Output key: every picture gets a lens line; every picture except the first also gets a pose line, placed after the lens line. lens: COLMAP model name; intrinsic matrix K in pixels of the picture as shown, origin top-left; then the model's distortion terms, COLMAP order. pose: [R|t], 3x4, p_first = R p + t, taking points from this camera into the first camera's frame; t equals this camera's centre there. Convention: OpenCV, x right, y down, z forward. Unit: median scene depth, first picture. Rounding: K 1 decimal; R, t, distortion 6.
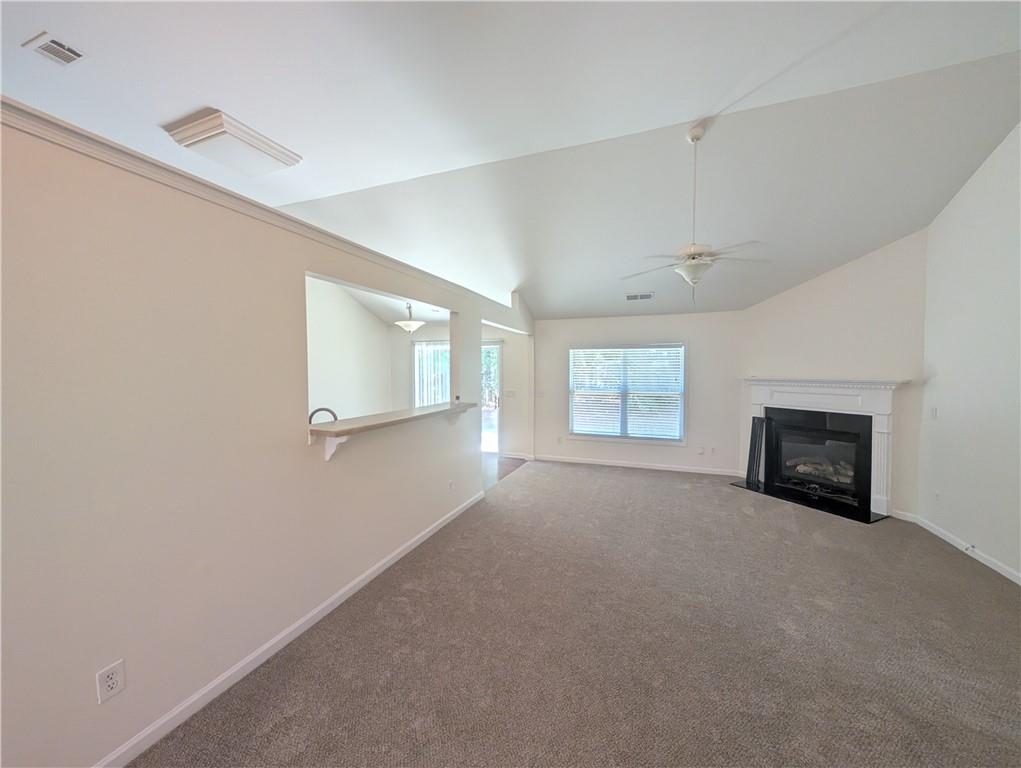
lens RADIAL K [[386.8, 0, 513.4], [0, 386.8, 385.1], [0, 0, 1]] dist [-0.000164, -0.000118]
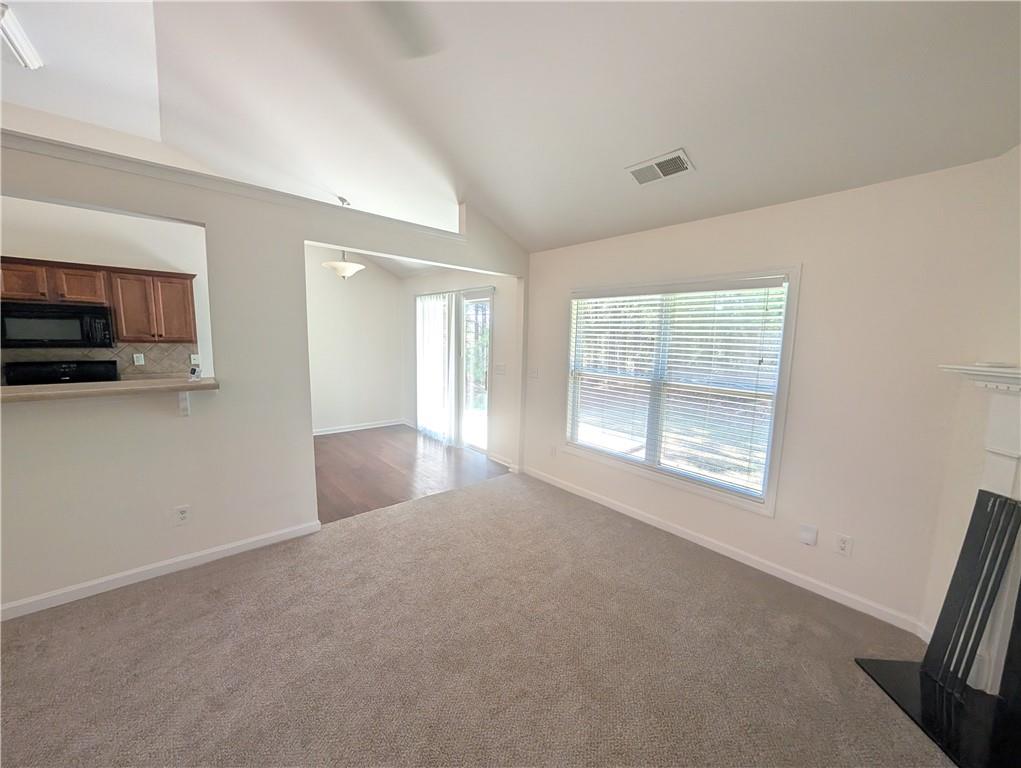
lens RADIAL K [[386.8, 0, 513.4], [0, 386.8, 385.1], [0, 0, 1]] dist [-0.000164, -0.000118]
pose [[0.882260, 0.085372, -0.462956, 0.354308], [-0.051264, 0.994994, 0.085788, -0.011000], [0.467963, -0.051955, 0.882220, 0.456877]]
